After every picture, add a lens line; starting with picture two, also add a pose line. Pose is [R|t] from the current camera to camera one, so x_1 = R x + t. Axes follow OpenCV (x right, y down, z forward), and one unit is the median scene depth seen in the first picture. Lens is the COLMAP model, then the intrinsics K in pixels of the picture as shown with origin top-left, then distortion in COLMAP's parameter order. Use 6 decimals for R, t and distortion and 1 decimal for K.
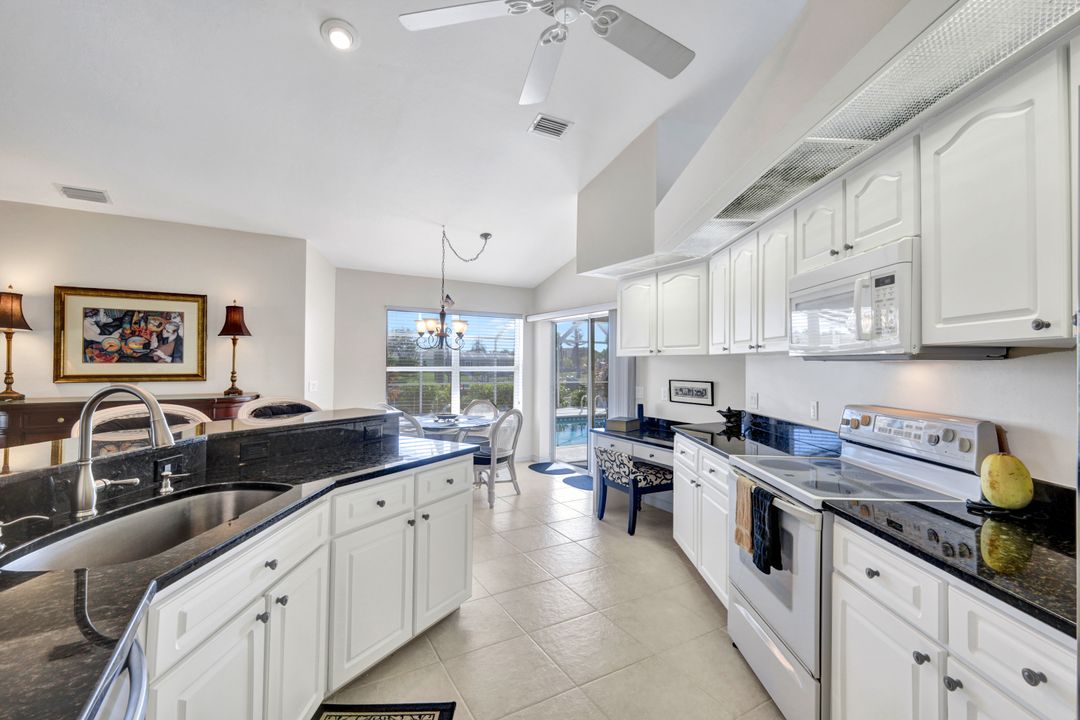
lens RADIAL K [[485.5, 0, 541.9], [0, 485.5, 336.9], [0, 0, 1]] dist [0.000996, 0.001129]
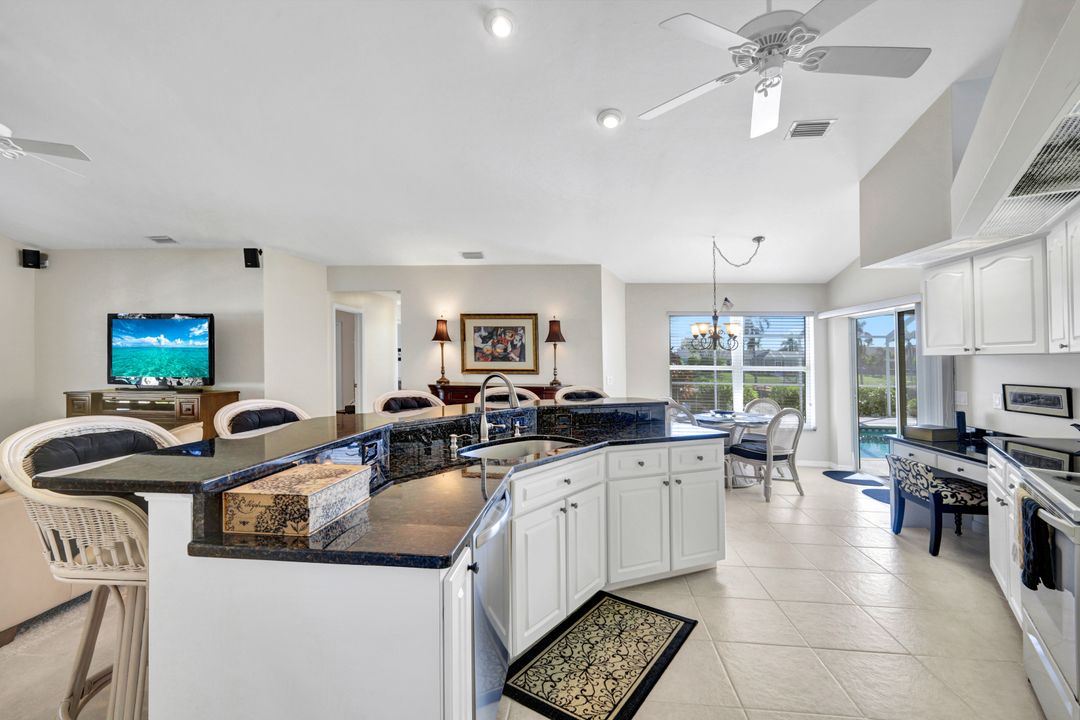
lens RADIAL K [[485.5, 0, 541.9], [0, 485.5, 336.9], [0, 0, 1]] dist [0.000996, 0.001129]
pose [[0.821882, -0.026897, -0.569023, 0.114841], [0.027239, 0.999598, -0.007907, -0.006867], [0.569007, -0.009001, 0.822284, -0.144975]]
